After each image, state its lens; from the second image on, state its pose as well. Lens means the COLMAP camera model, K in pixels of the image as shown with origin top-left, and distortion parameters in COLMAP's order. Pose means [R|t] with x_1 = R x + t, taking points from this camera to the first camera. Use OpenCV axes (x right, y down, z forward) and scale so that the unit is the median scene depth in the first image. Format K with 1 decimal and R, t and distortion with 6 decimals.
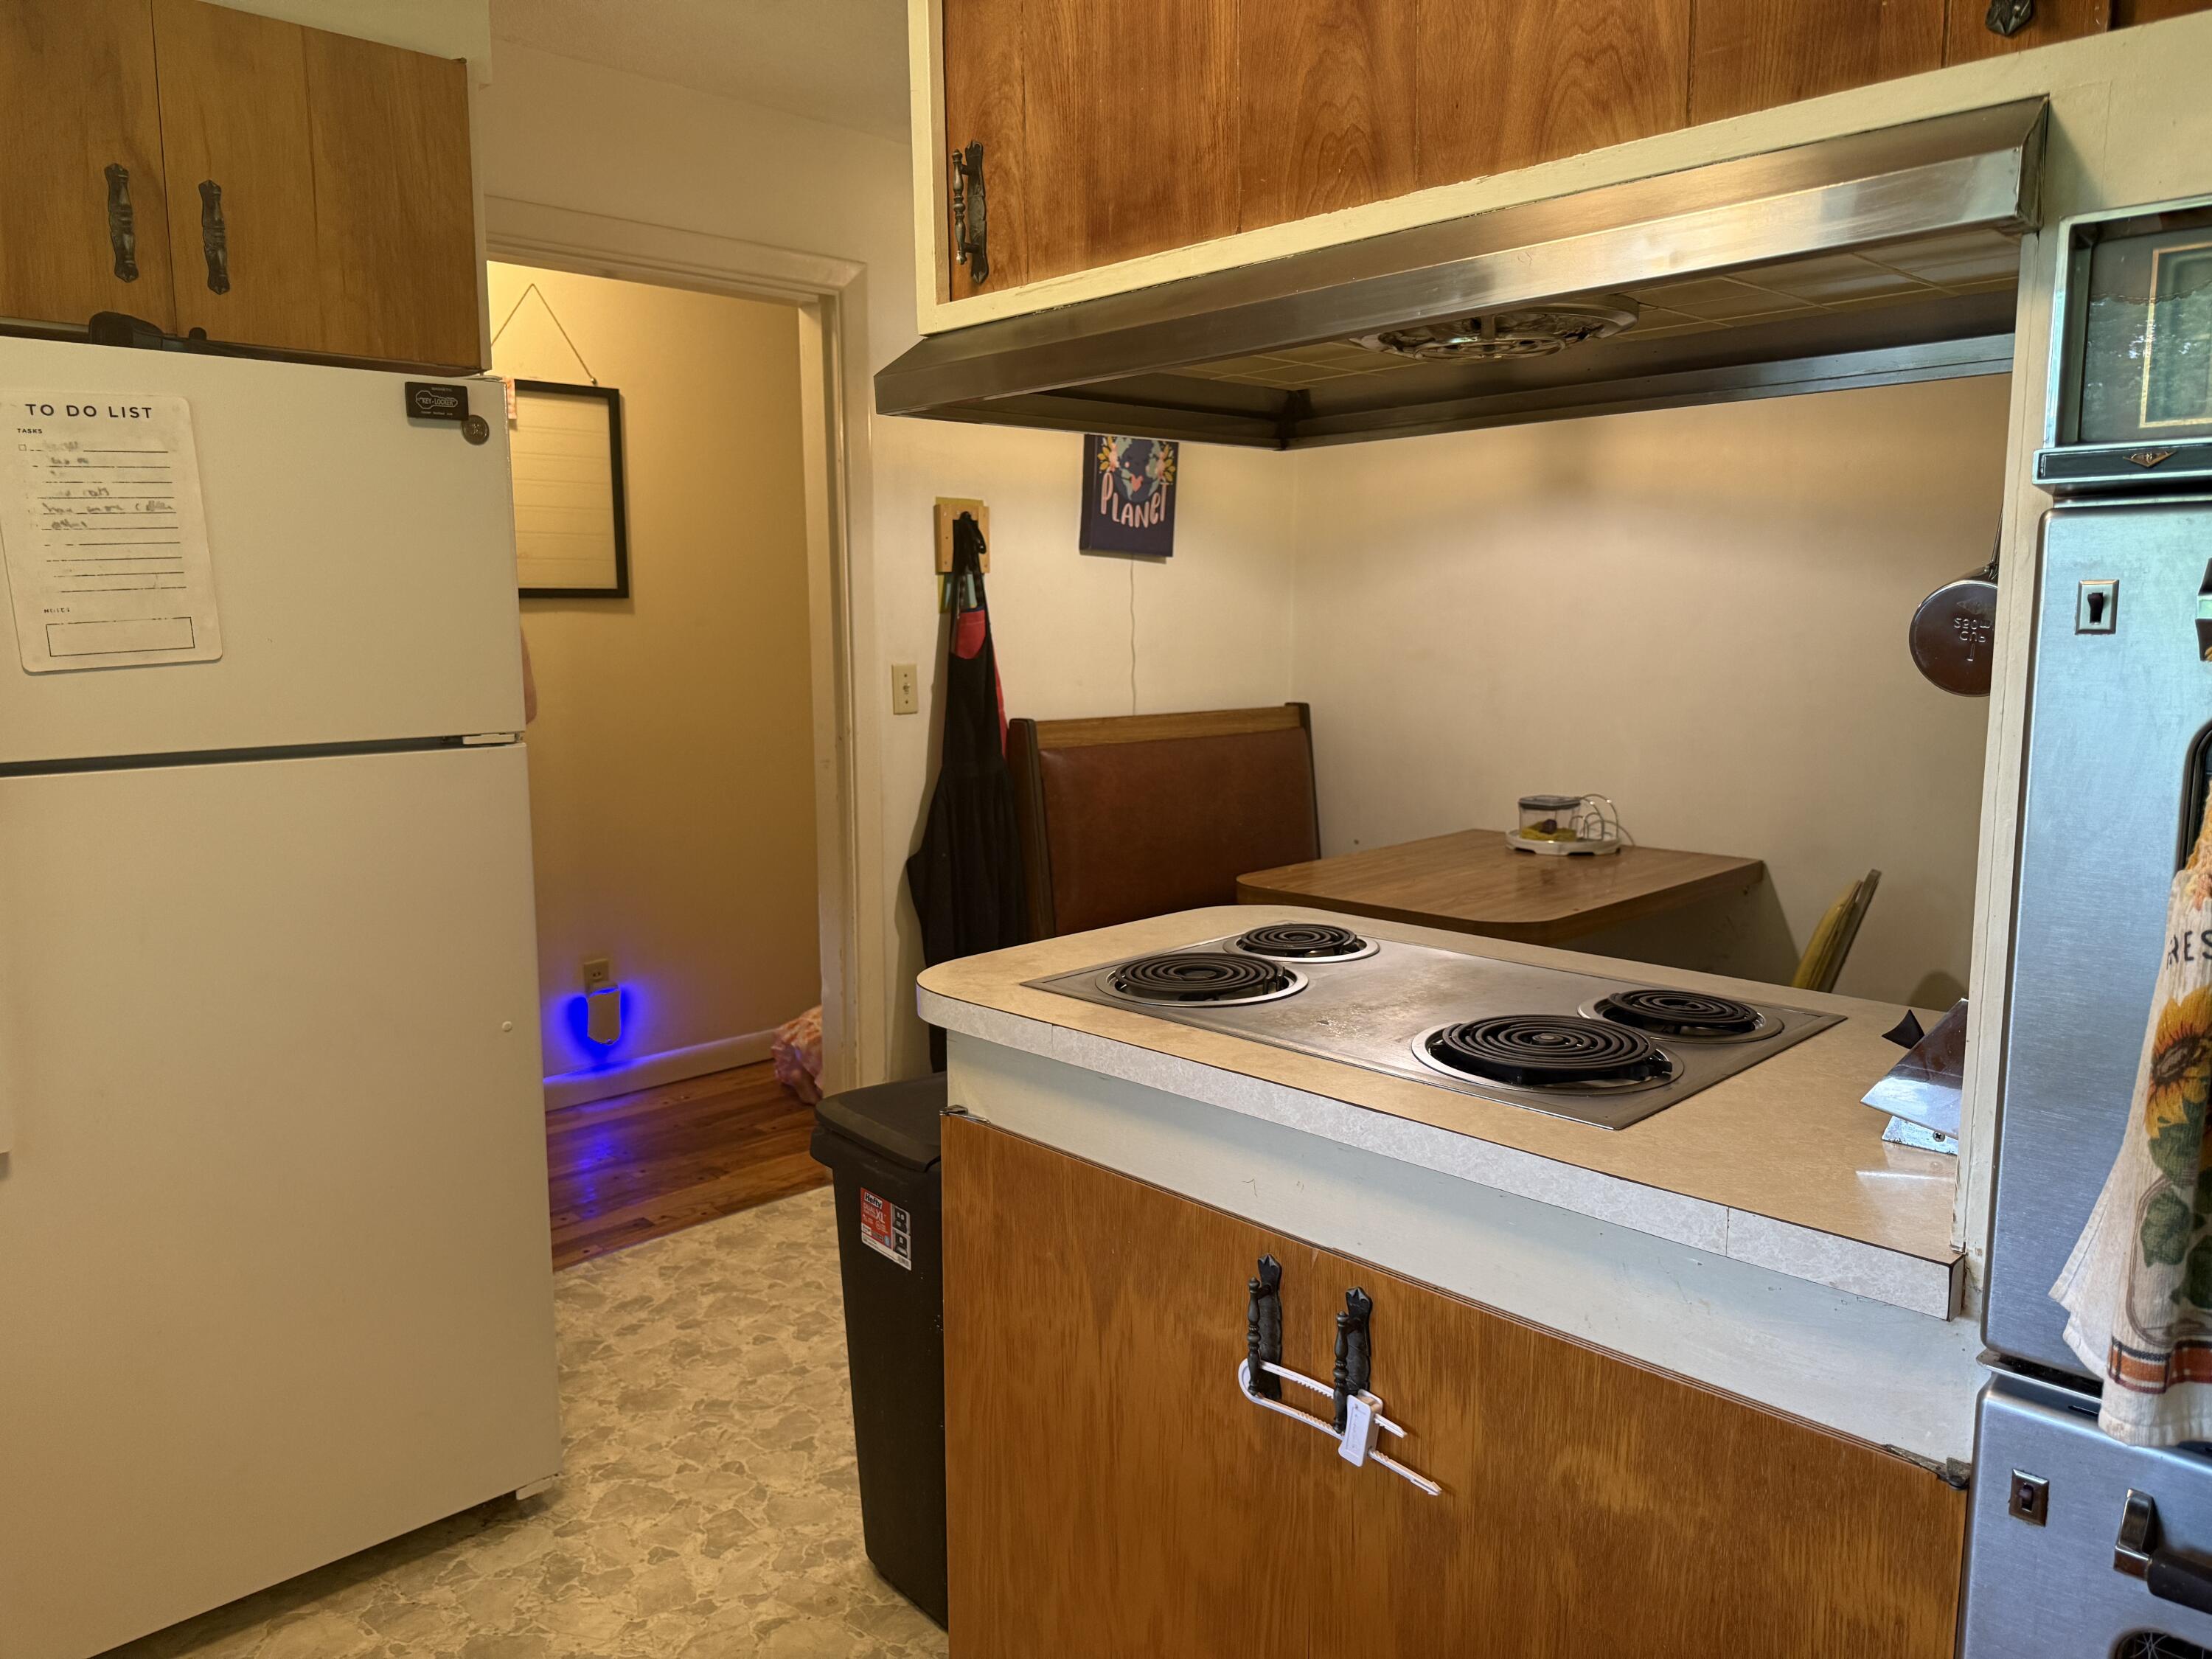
lens RADIAL K [[1571.2, 0, 1106.0], [0, 1571.2, 829.5], [0, 0, 1]] dist [0.041420, -0.038895]
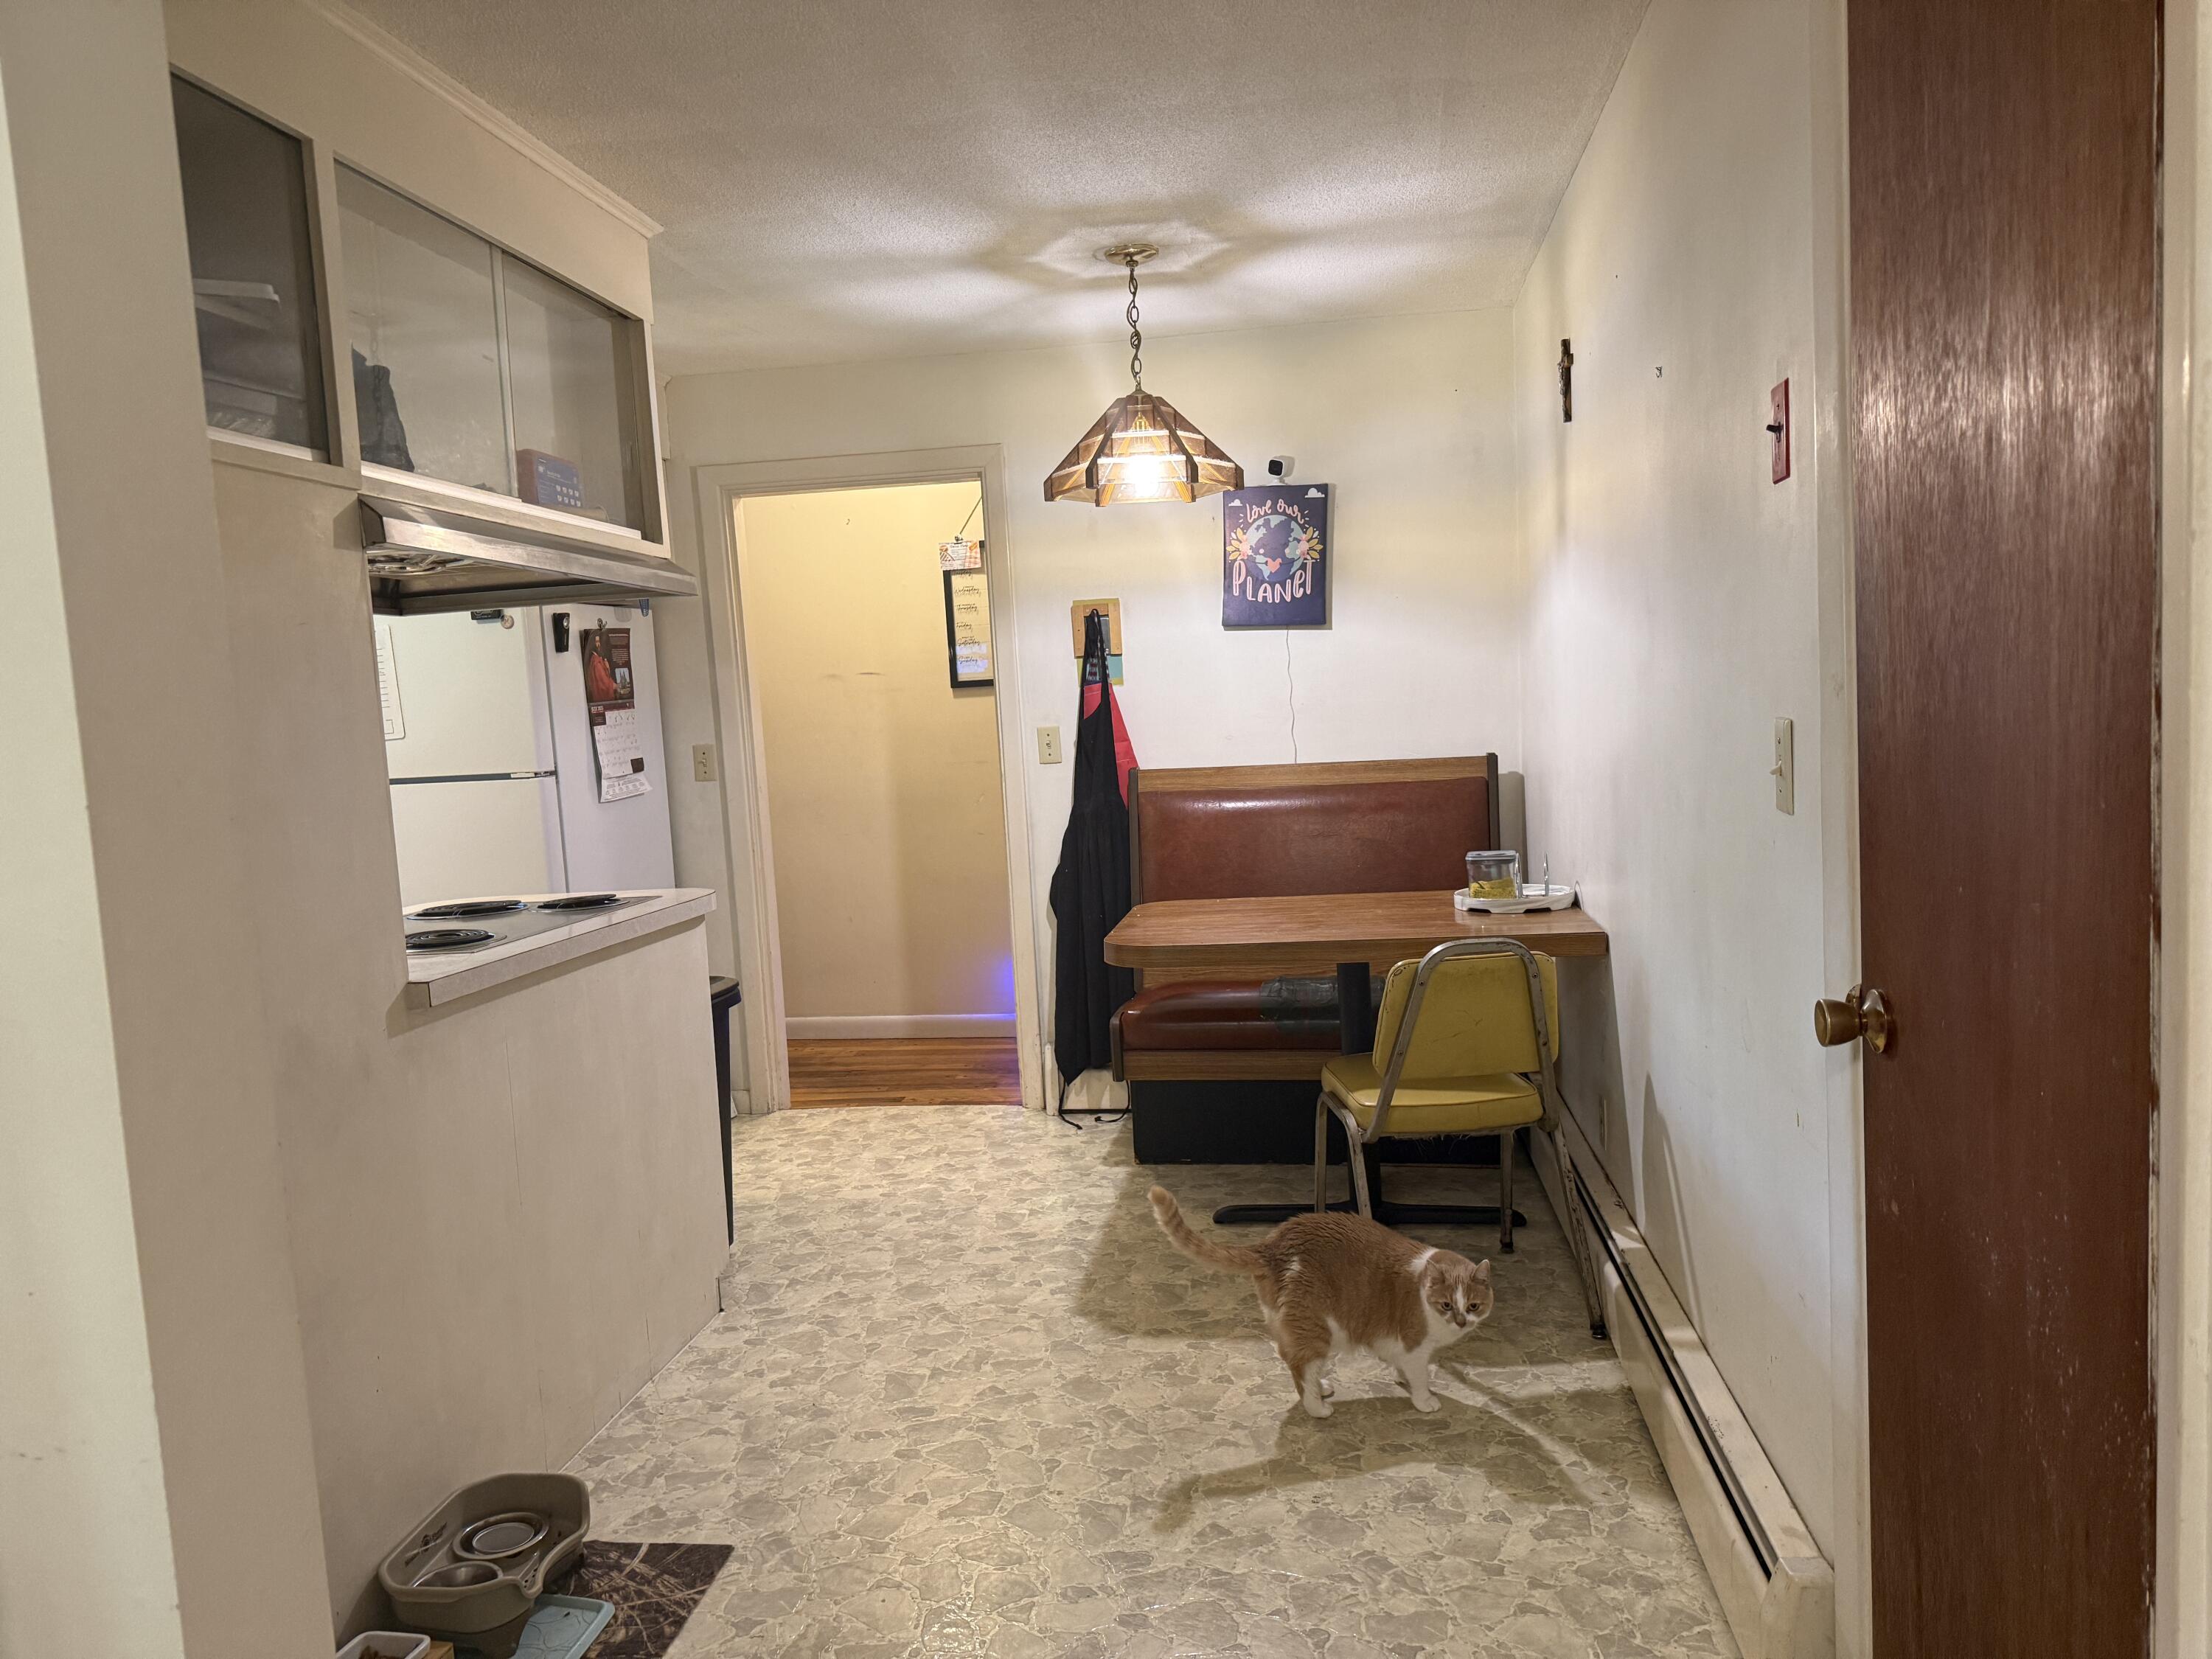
lens RADIAL K [[1519.4, 0, 1105.0], [0, 1519.4, 845.6], [0, 0, 1]] dist [0.049201, -0.030053]
pose [[0.606414, 0.042689, -0.794003, 0.857460], [-0.058967, 0.998223, 0.008634, -0.015897], [0.792960, 0.041584, 0.607853, 0.229388]]
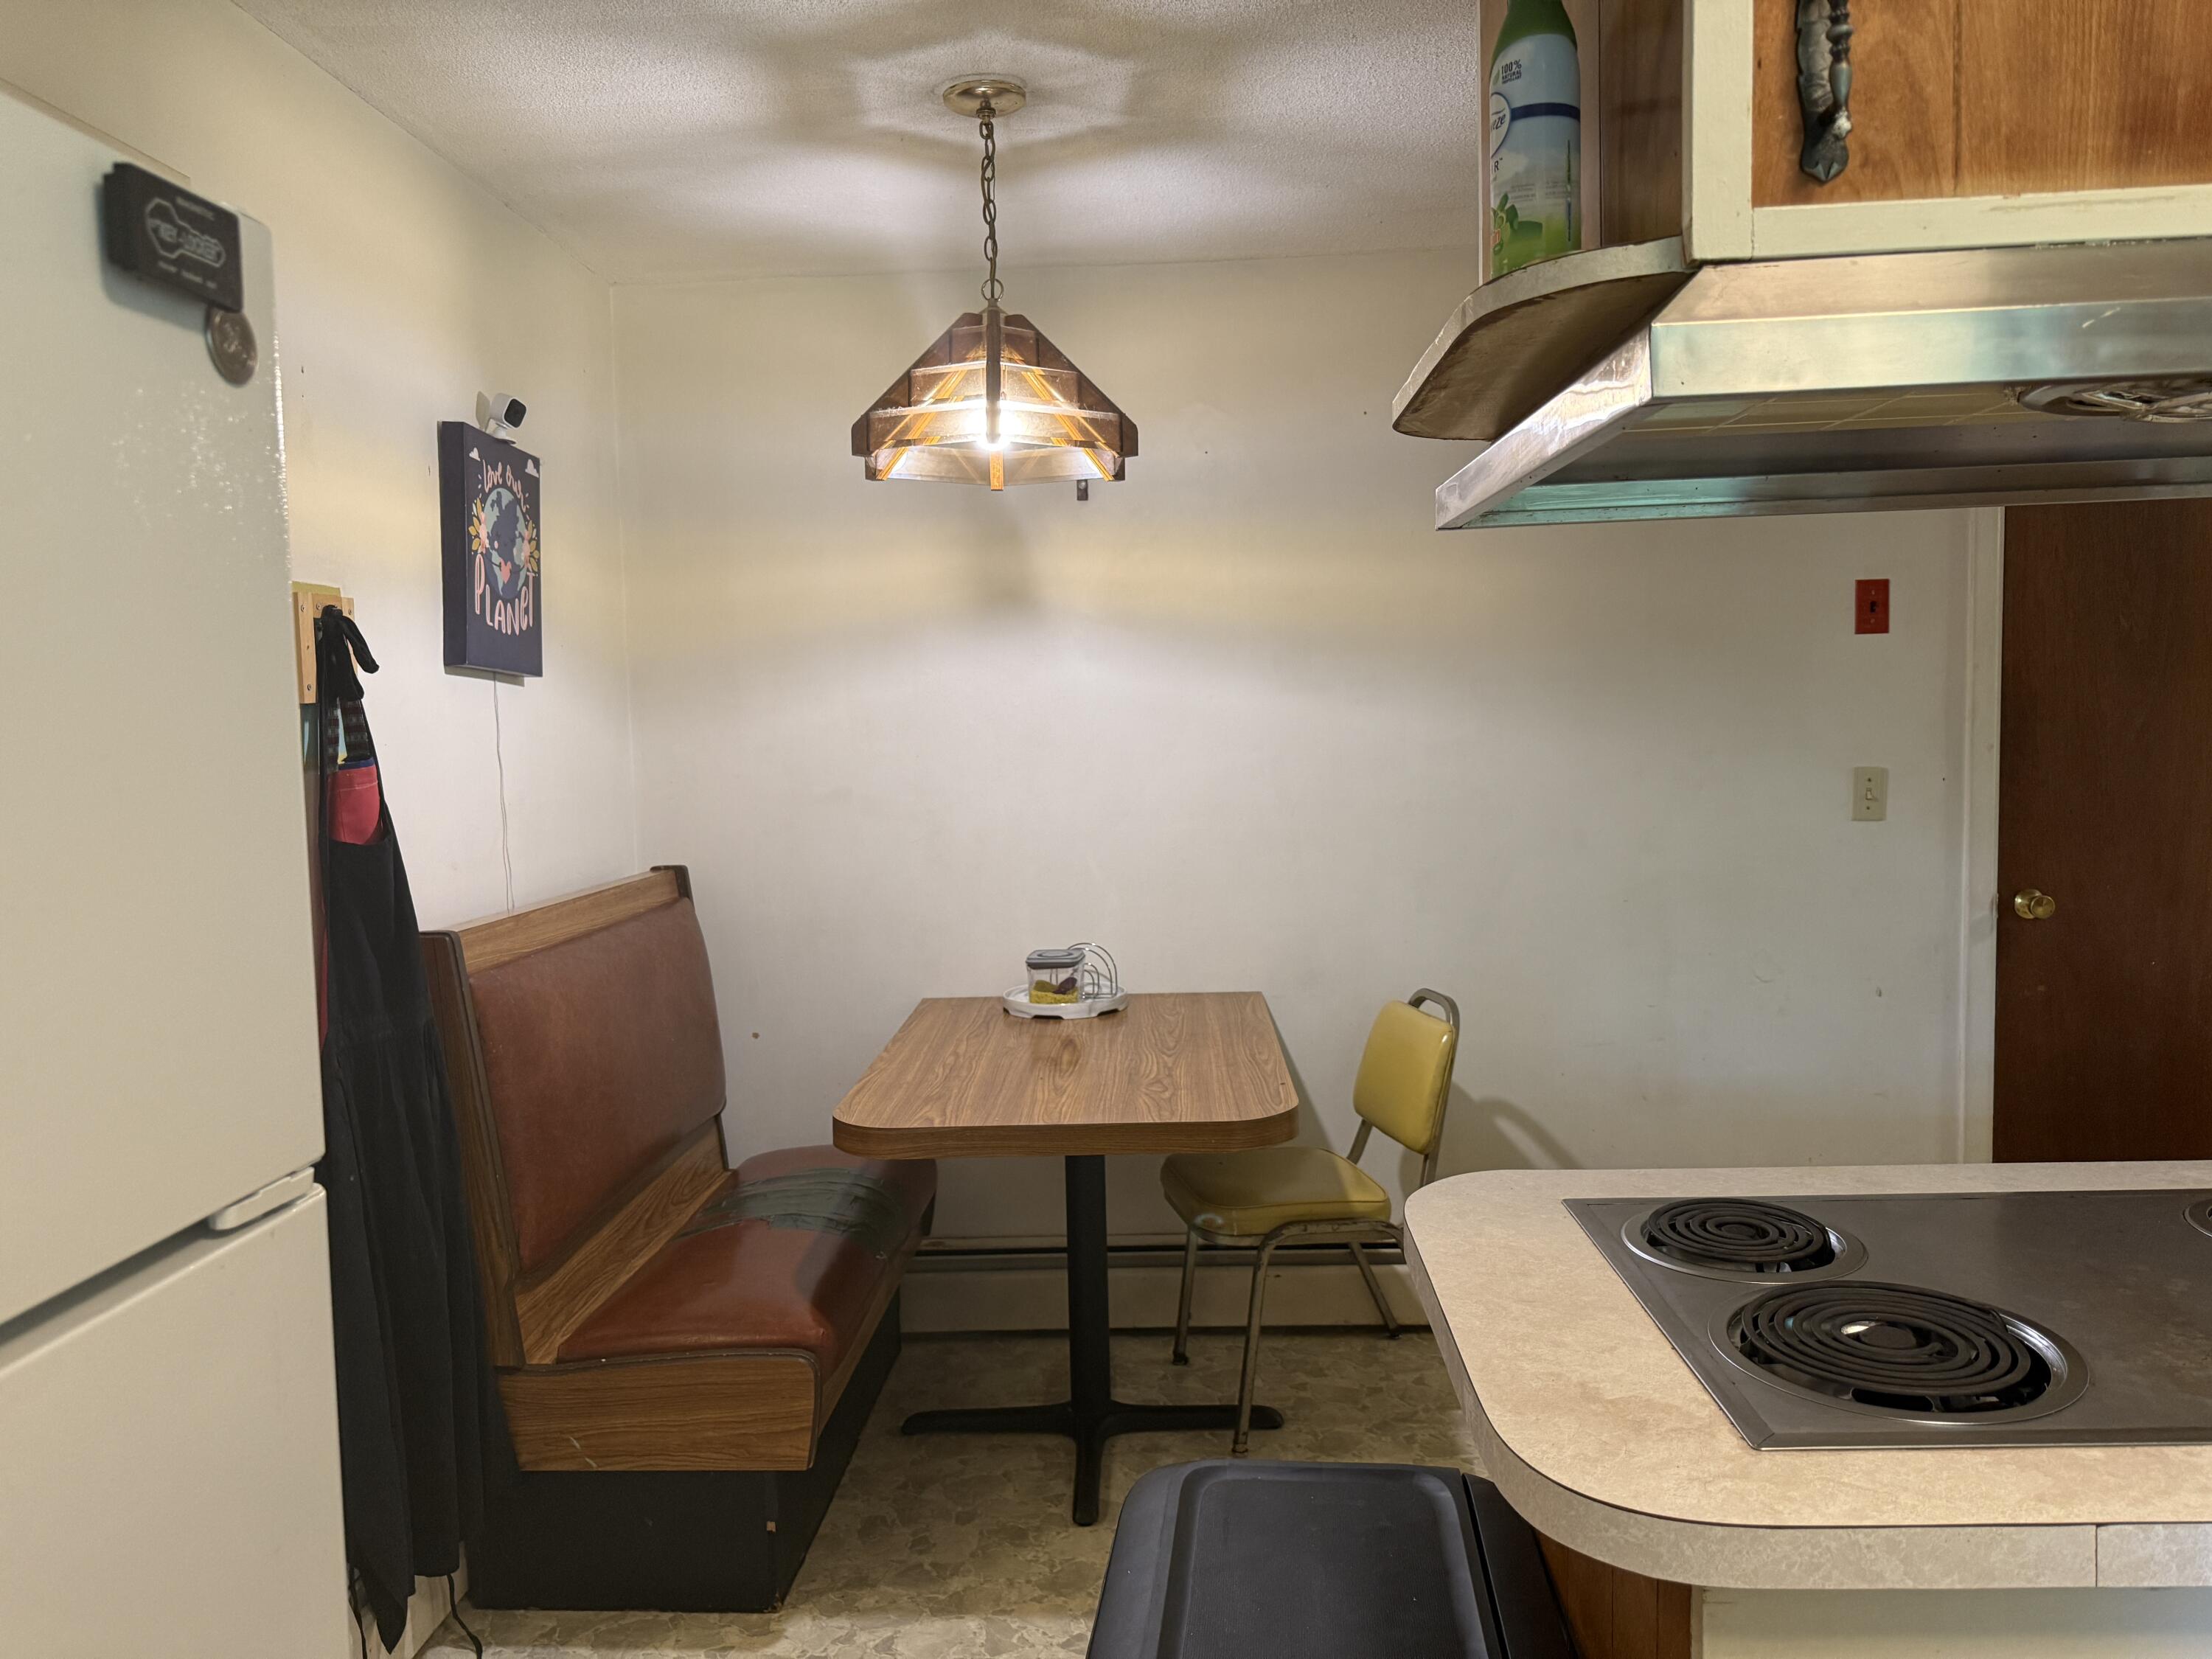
lens RADIAL K [[1571.2, 0, 1106.0], [0, 1571.2, 829.5], [0, 0, 1]] dist [0.041420, -0.038895]
pose [[0.736459, -0.069101, 0.672944, -0.265573], [0.117422, 0.992727, -0.026567, -0.058977], [-0.666213, 0.098584, 0.739217, 0.326530]]
